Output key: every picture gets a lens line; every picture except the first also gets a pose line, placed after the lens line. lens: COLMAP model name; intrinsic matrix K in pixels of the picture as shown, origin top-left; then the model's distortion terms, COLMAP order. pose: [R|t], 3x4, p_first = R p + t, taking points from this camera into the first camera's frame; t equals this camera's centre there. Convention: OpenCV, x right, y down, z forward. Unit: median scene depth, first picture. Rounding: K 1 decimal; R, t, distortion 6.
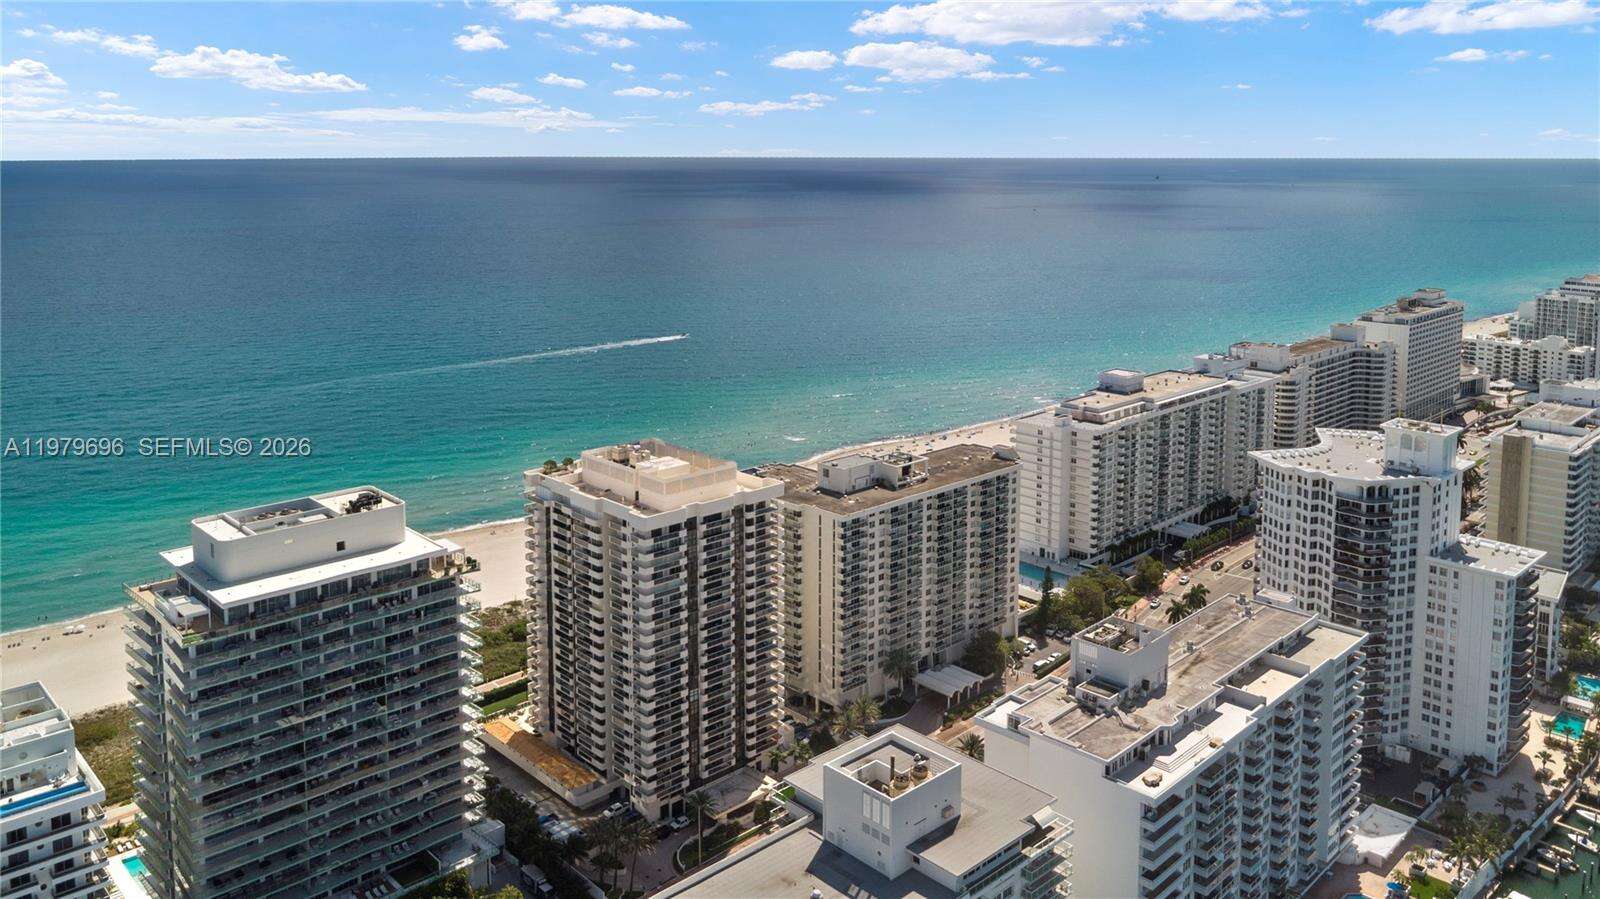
lens RADIAL K [[1153.4, 0, 800.3], [0, 1153.4, 440.8], [0, 0, 1]] dist [0.054809, -0.094708]
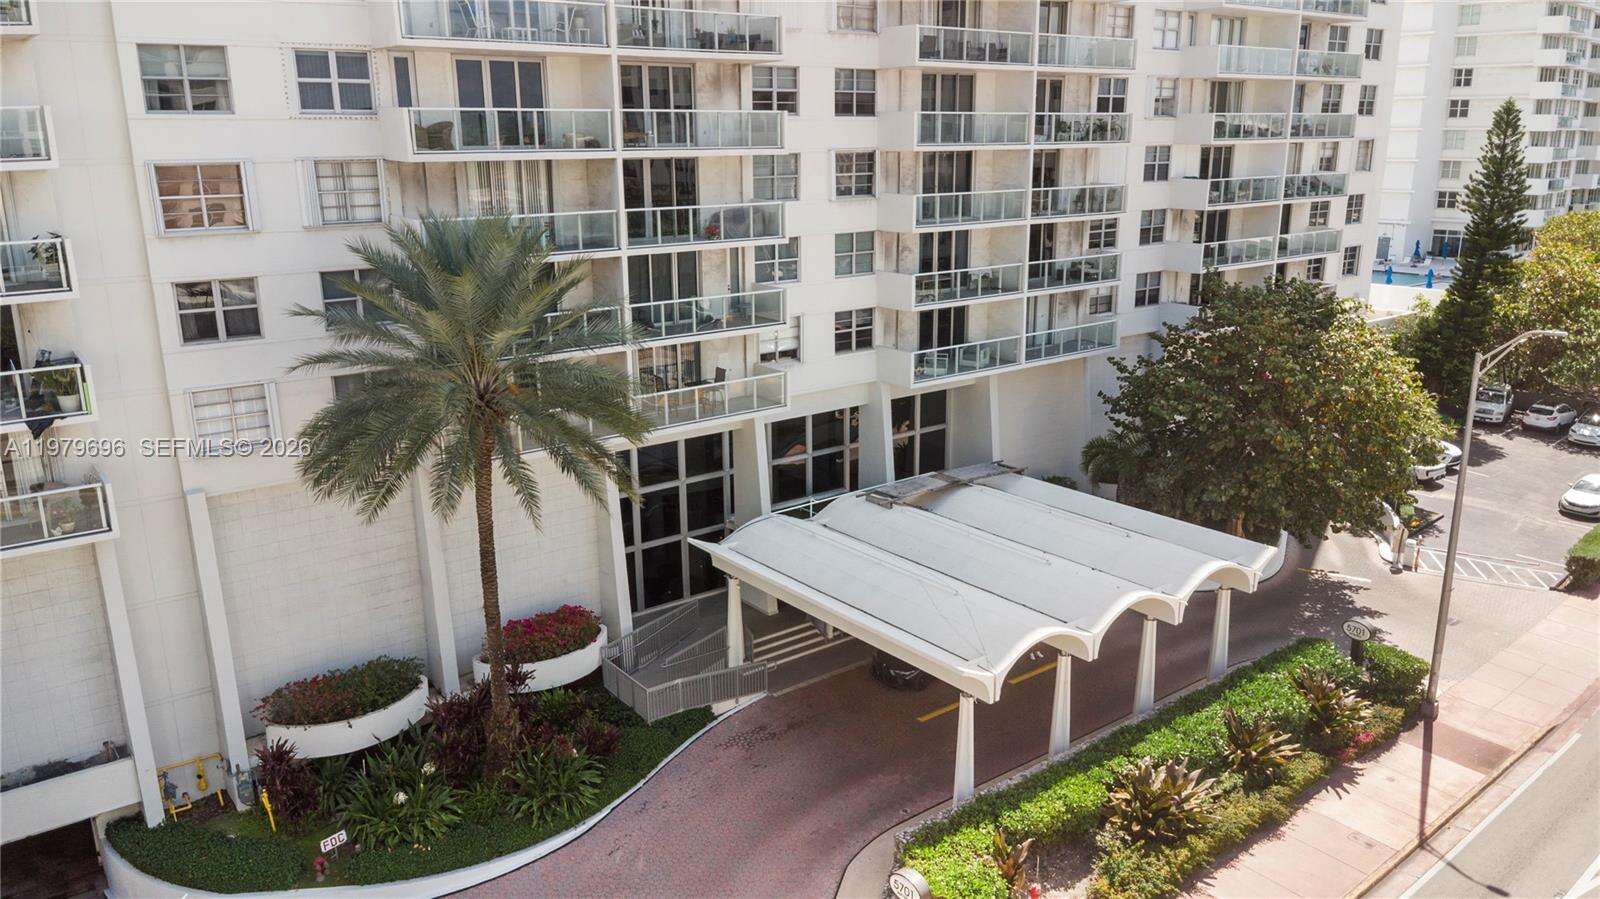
lens RADIAL K [[1153.4, 0, 800.3], [0, 1153.4, 440.8], [0, 0, 1]] dist [0.054809, -0.094708]
pose [[0.994599, 0.030189, -0.099300, 0.118754], [-0.025721, 0.998612, 0.045966, 0.185360], [0.100550, -0.043164, 0.993995, 0.860448]]
